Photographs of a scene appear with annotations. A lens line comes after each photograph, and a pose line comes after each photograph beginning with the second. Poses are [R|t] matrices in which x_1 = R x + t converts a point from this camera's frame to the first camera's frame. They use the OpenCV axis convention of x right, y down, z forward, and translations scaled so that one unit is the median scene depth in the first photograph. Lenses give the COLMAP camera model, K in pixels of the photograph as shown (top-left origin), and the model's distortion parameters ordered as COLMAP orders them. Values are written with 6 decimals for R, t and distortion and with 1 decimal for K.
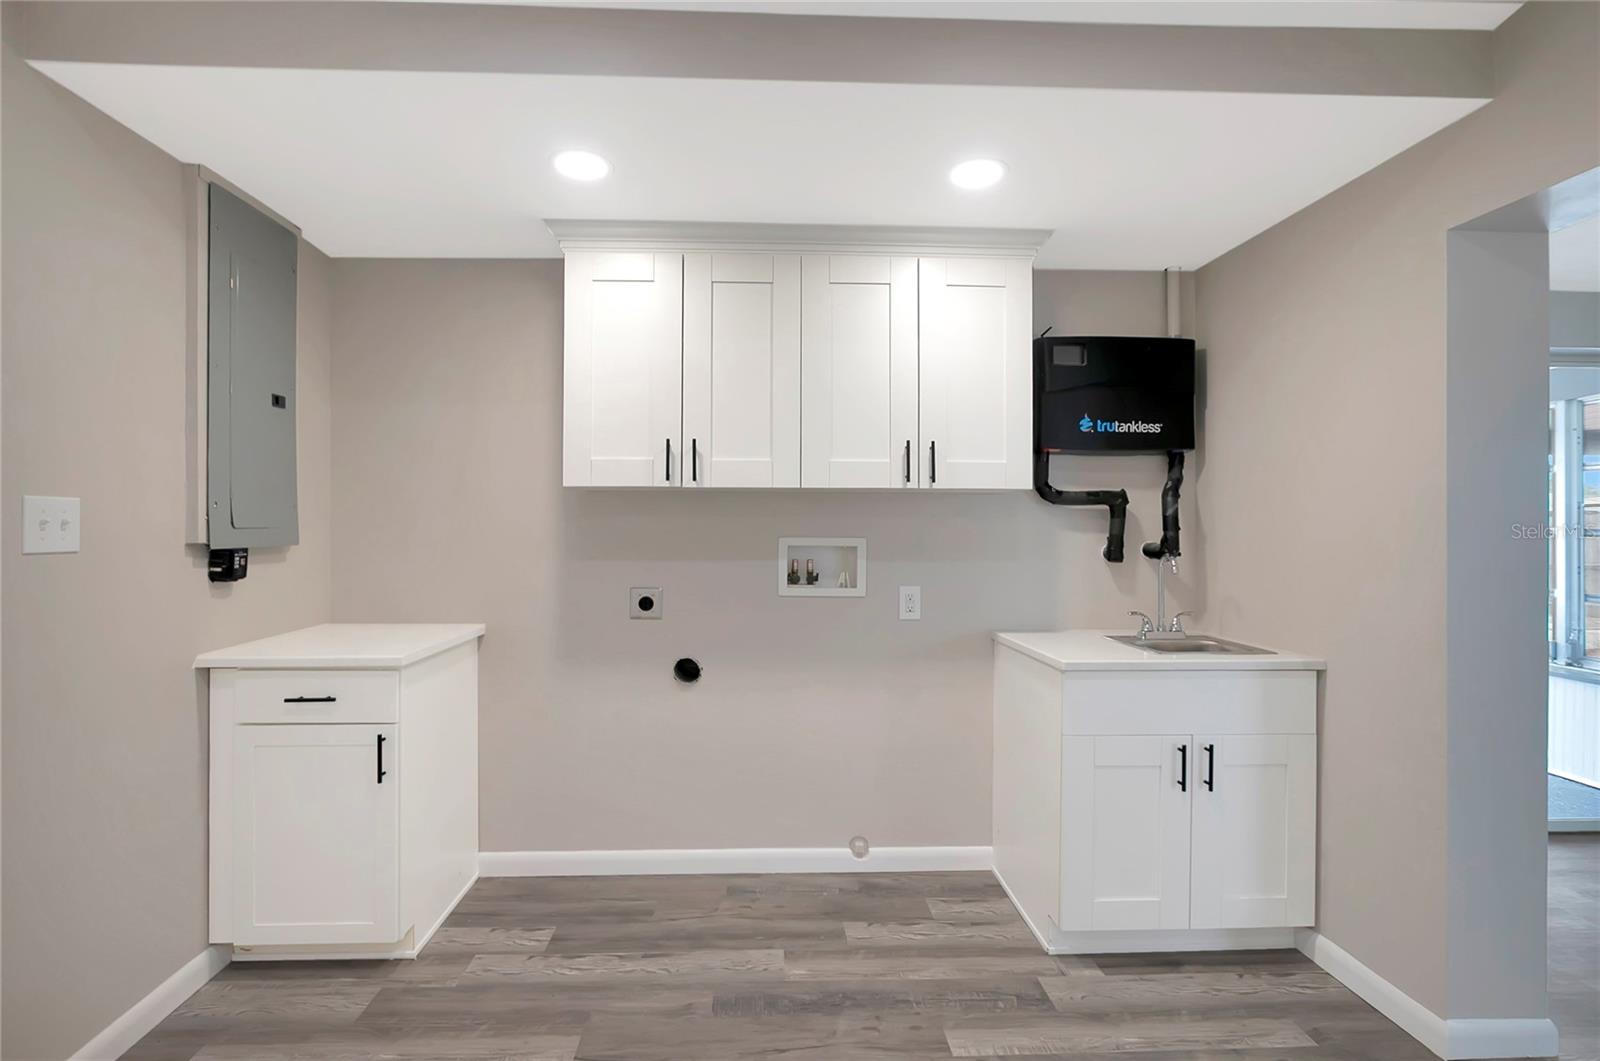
lens RADIAL K [[732.1, 0, 798.5], [0, 732.1, 525.5], [0, 0, 1]] dist [-0.026451, 0.014824]
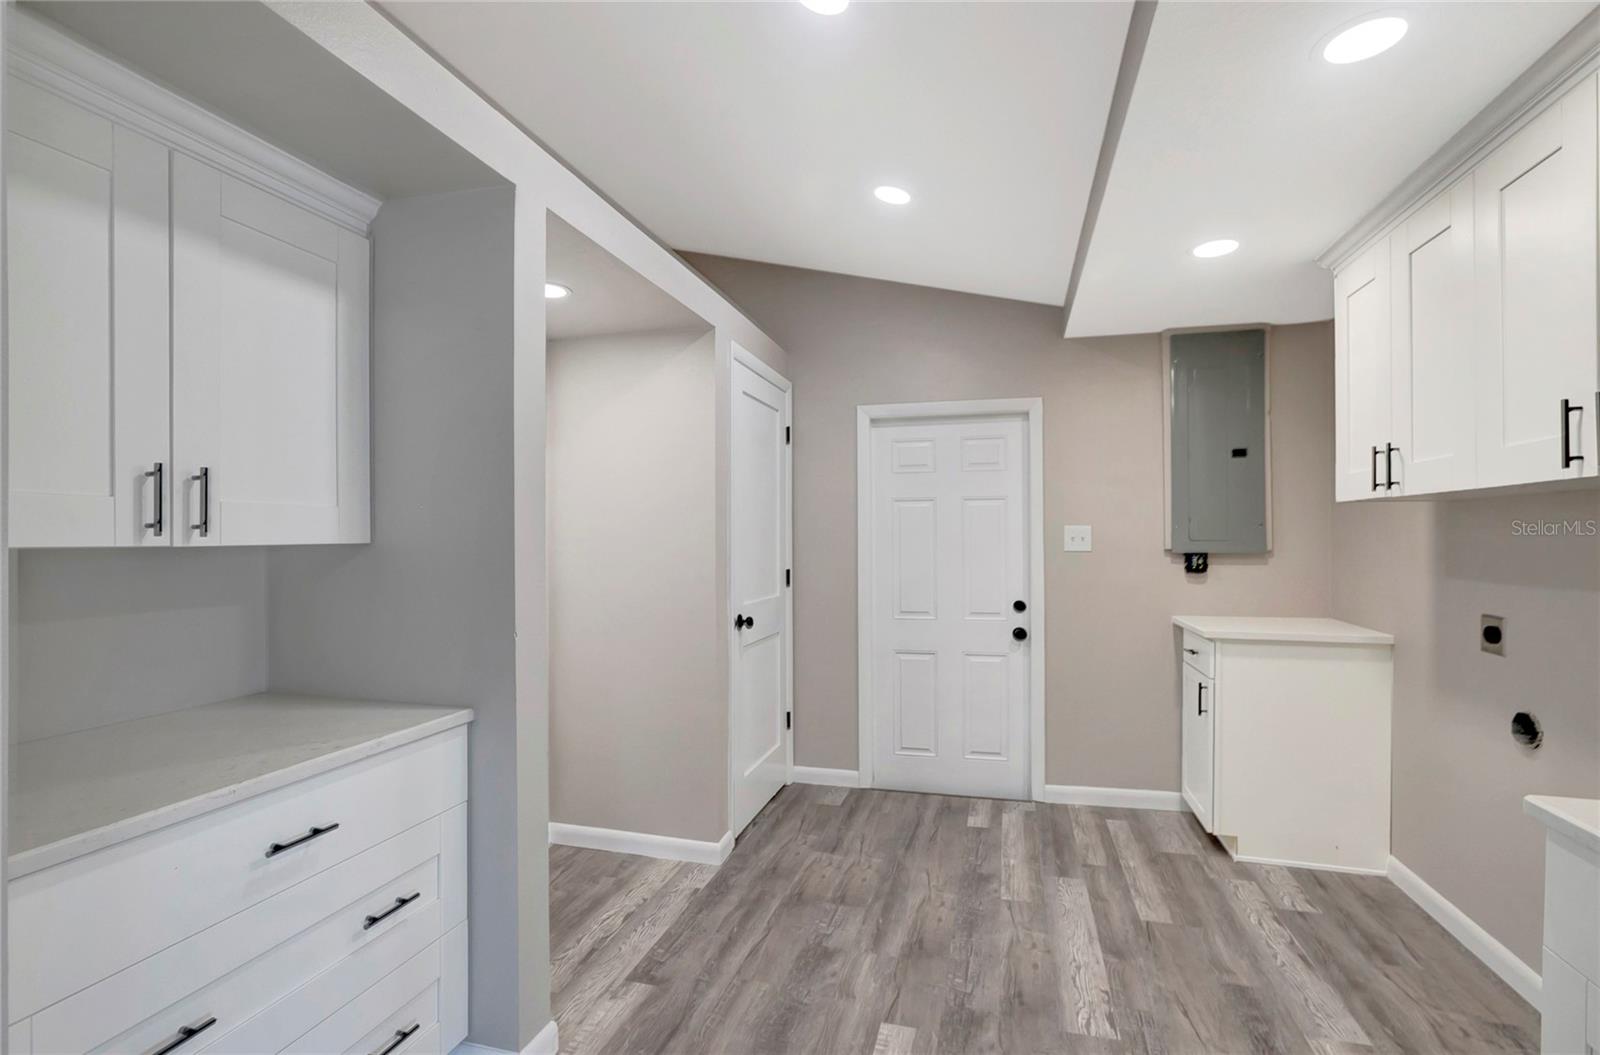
lens RADIAL K [[732.1, 0, 798.5], [0, 732.1, 522.5], [0, 0, 1]] dist [-0.026451, 0.014824]
pose [[-0.300173, -0.019681, -0.953682, 1.004780], [0.002792, 0.999765, -0.021511, -0.003799], [0.953881, -0.009120, -0.300047, 0.634835]]
